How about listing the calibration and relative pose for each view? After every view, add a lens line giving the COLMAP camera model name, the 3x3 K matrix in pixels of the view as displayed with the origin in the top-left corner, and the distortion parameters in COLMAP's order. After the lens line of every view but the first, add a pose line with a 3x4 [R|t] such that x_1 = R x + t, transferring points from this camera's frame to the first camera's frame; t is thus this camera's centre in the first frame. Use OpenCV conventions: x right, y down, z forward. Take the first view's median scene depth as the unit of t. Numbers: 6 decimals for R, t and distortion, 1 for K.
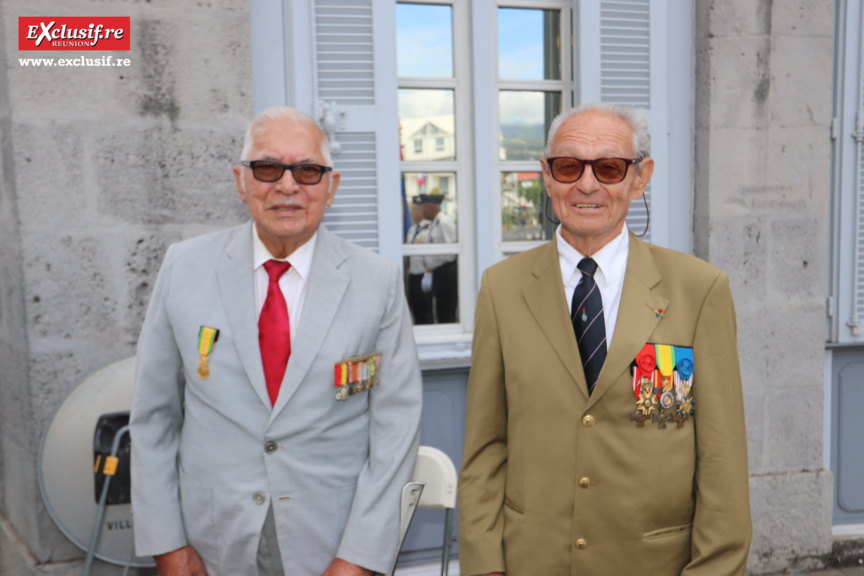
lens RADIAL K [[764.8, 0, 432.0], [0, 764.8, 288.0], [0, 0, 1]] dist [0.003407, 0.019452]
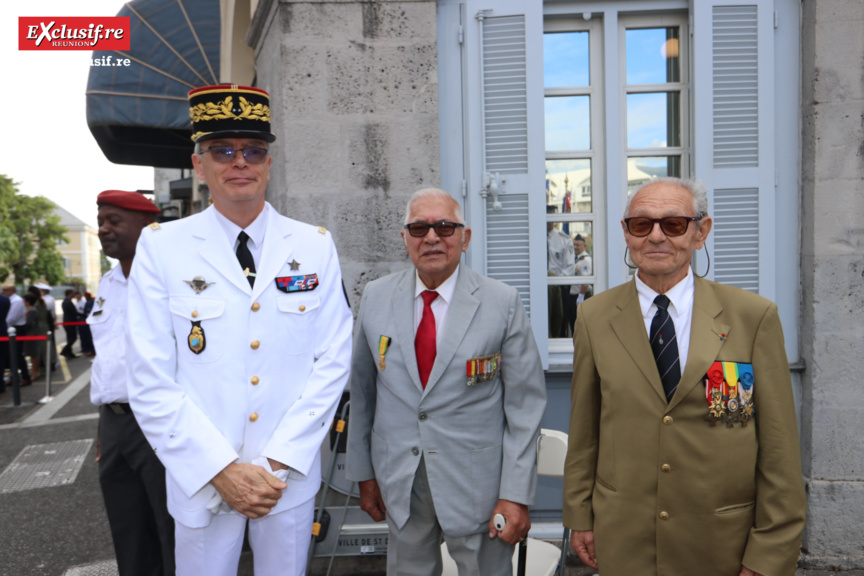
lens RADIAL K [[609.7, 0, 432.0], [0, 609.7, 288.0], [0, 0, 1]] dist [-0.005960, 0.009987]
pose [[0.957277, 0.012524, -0.288900, 0.085044], [-0.020787, 0.999457, -0.025552, -0.007196], [0.288423, 0.030466, 0.957018, -0.079249]]
